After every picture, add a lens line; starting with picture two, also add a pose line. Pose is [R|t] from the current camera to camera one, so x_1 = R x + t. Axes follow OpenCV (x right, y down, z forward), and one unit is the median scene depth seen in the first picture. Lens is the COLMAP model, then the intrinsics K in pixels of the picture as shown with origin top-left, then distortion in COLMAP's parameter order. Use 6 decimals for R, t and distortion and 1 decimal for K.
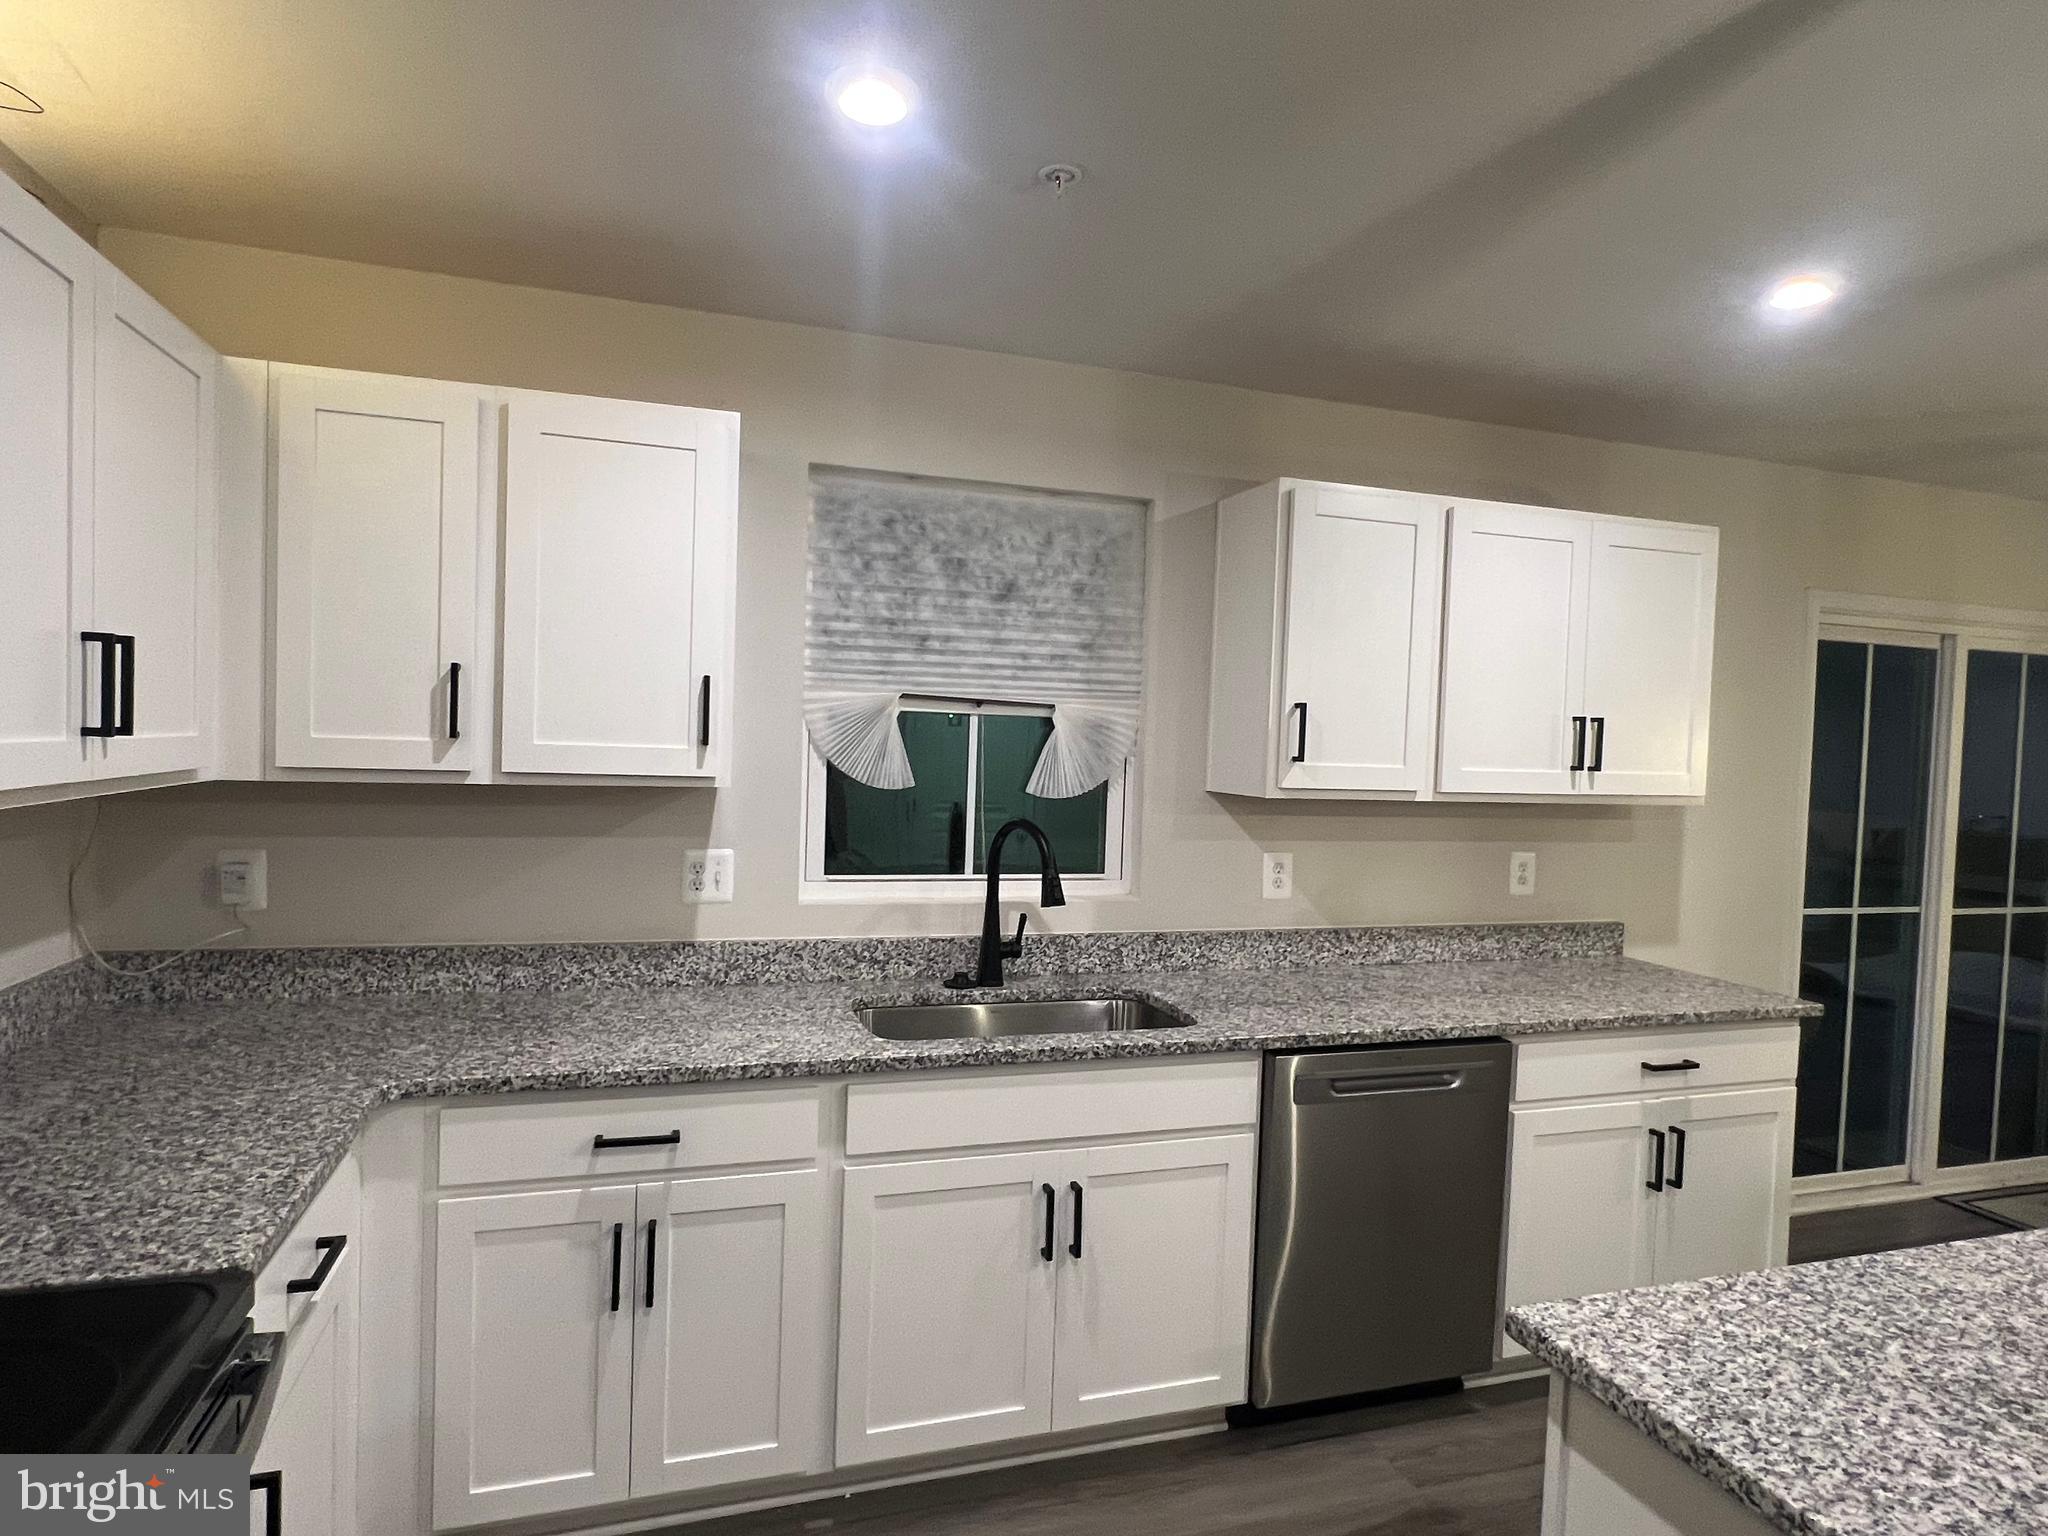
lens RADIAL K [[1127.1, 0, 1005.3], [0, 1127.1, 777.1], [0, 0, 1]] dist [-0.002197, 0.000464]
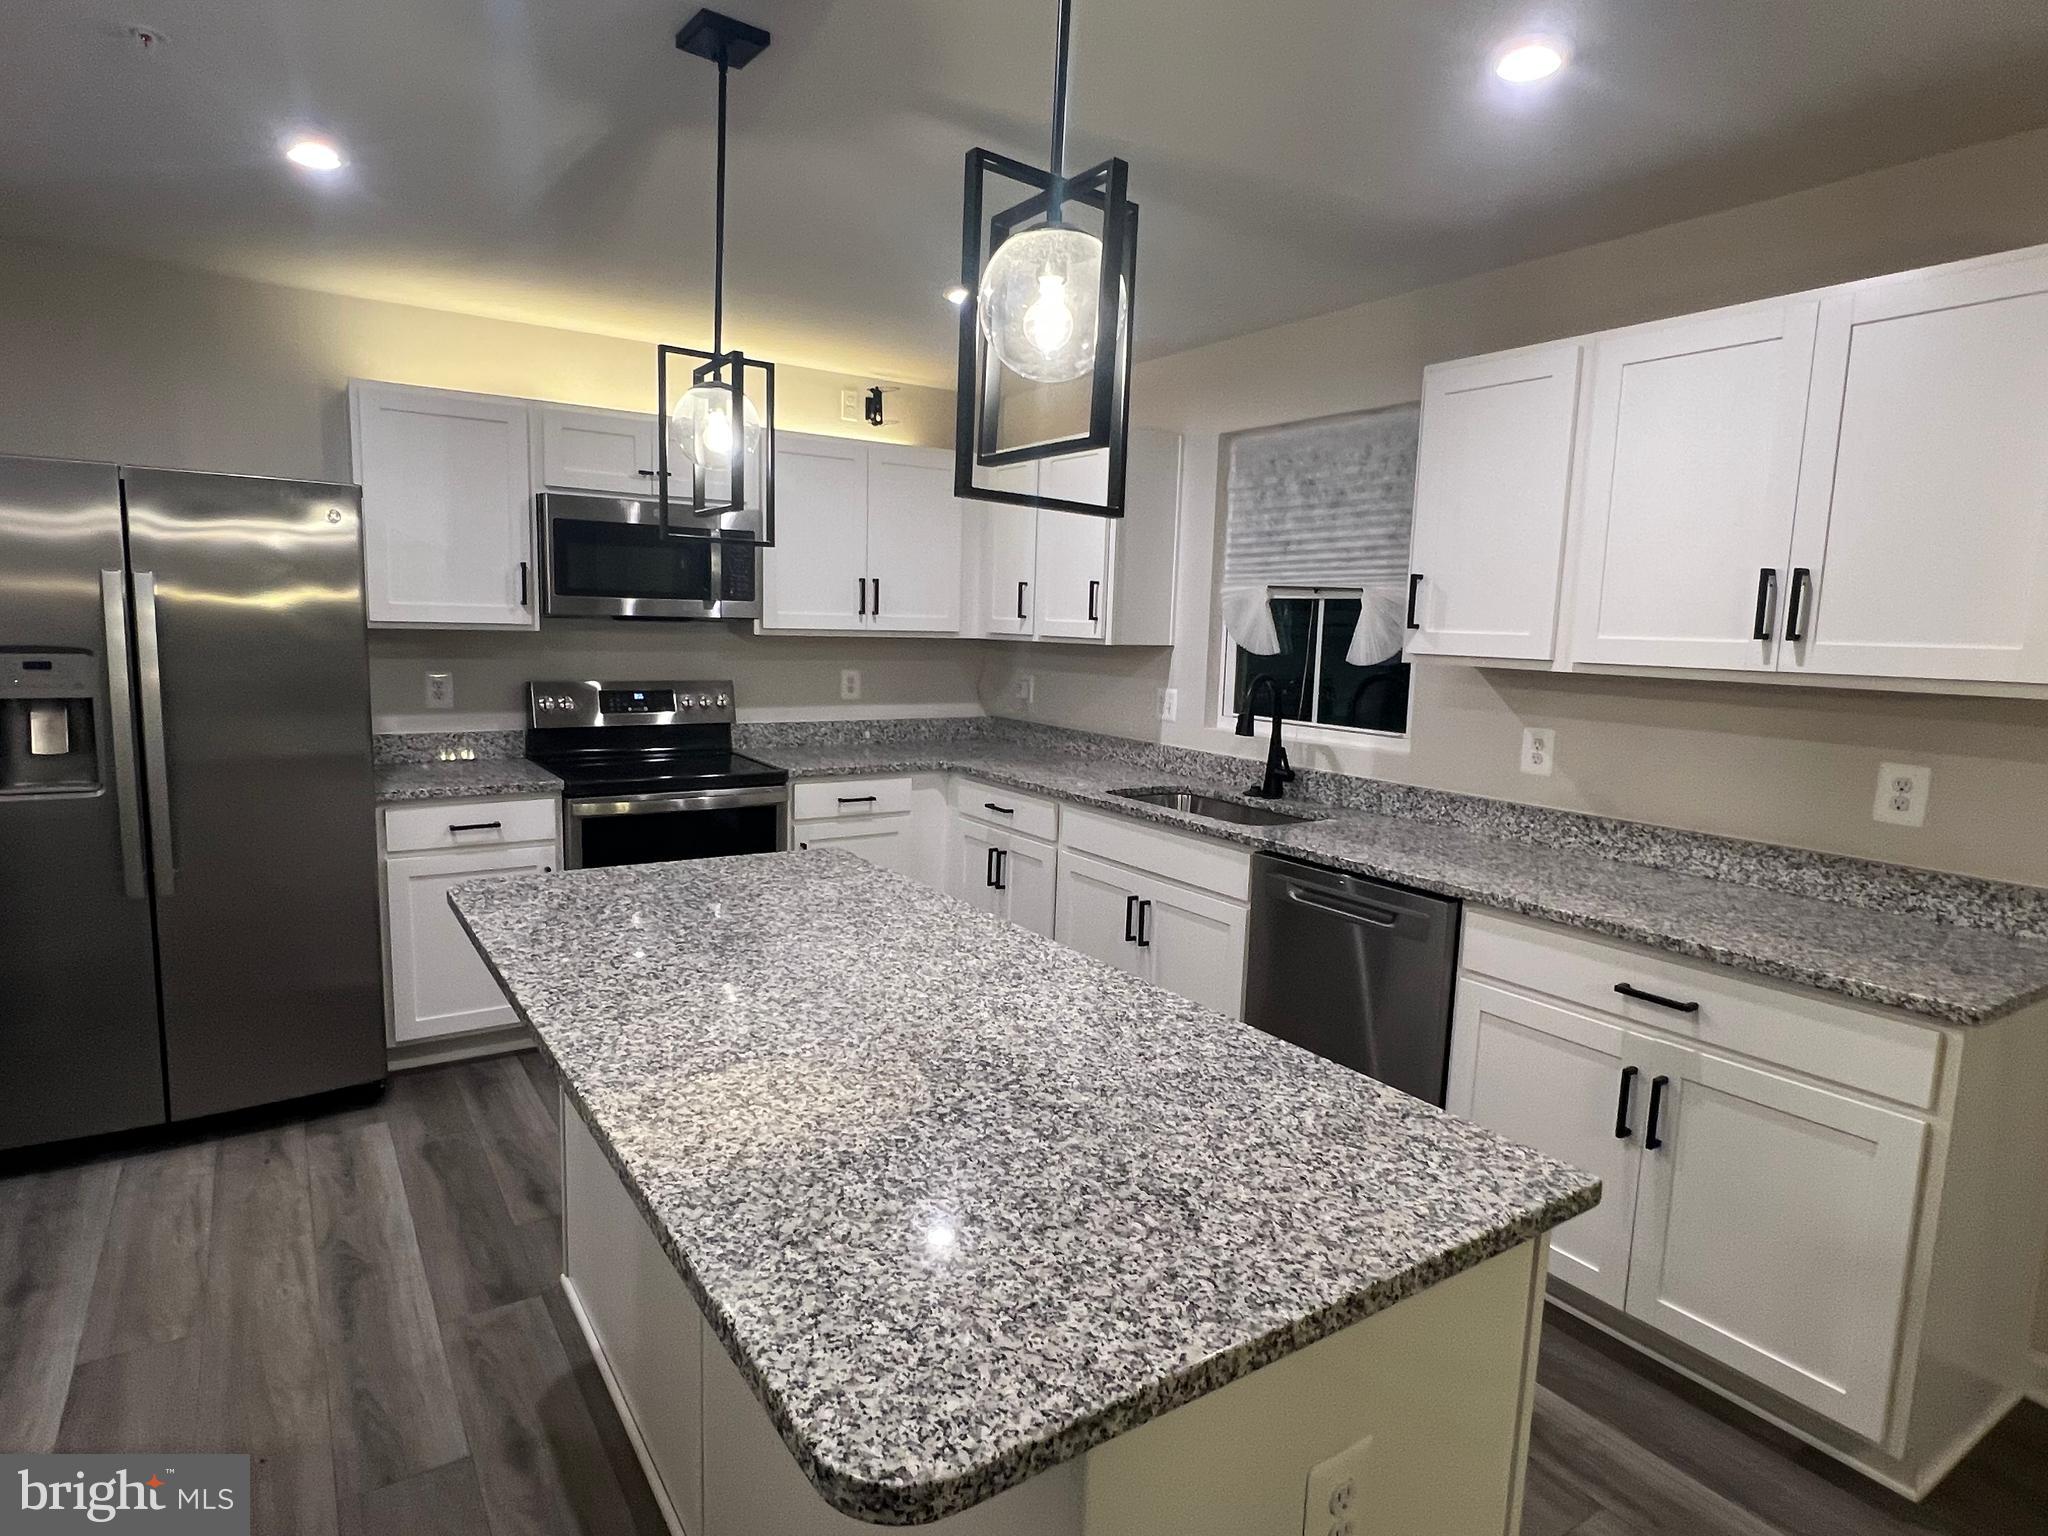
lens RADIAL K [[1127.1, 0, 1014.8], [0, 1127.1, 775.8], [0, 0, 1]] dist [-0.002197, 0.000464]
pose [[0.278340, 0.106598, -0.954549, 1.177072], [-0.056050, 0.993931, 0.094652, 0.045315], [0.958846, 0.027157, 0.282626, 0.312772]]
